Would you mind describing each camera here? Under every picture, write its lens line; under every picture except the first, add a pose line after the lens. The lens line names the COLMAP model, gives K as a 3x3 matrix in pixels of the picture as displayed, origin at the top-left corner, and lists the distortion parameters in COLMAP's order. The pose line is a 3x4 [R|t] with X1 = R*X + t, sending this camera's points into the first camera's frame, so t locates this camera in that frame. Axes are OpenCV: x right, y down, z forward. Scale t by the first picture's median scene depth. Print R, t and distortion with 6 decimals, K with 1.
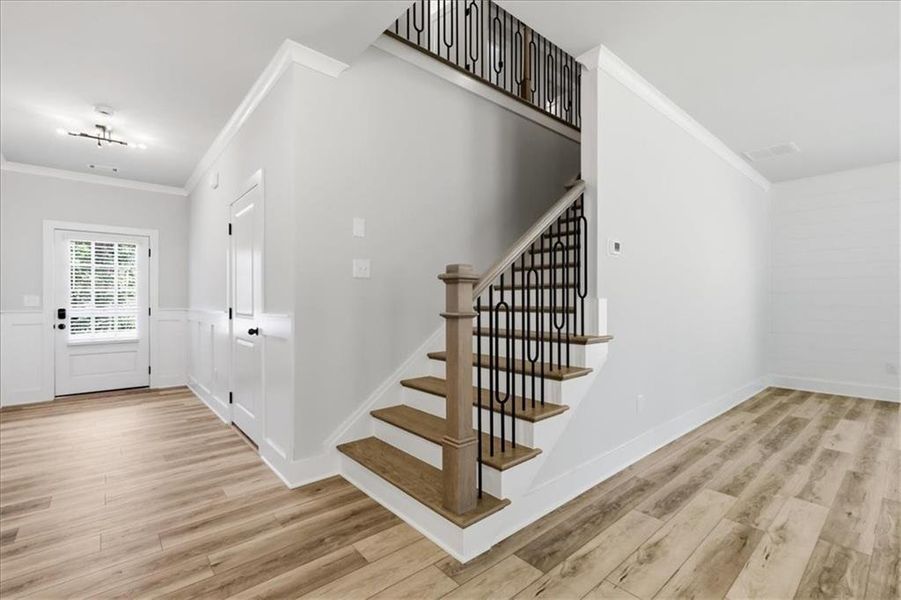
lens RADIAL K [[408.6, 0, 451.3], [0, 408.6, 298.6], [0, 0, 1]] dist [-0.006320, 0.001489]
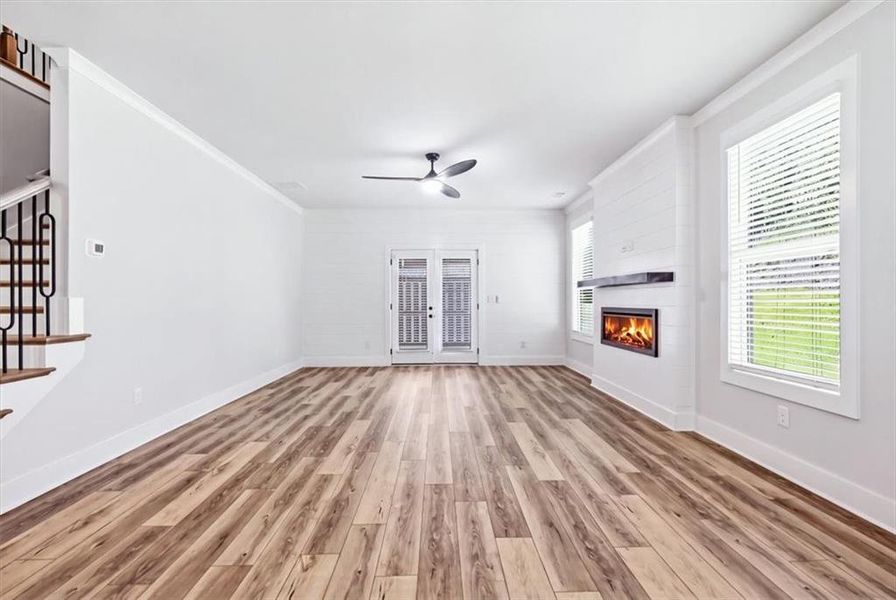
lens RADIAL K [[406.4, 0, 454.1], [0, 406.4, 299.2], [0, 0, 1]] dist [-0.006320, 0.001489]
pose [[0.625251, 0.002151, 0.780421, 0.176246], [-0.002885, 0.999996, -0.000445, 0.000705], [-0.780418, -0.001973, 0.625255, -0.368862]]
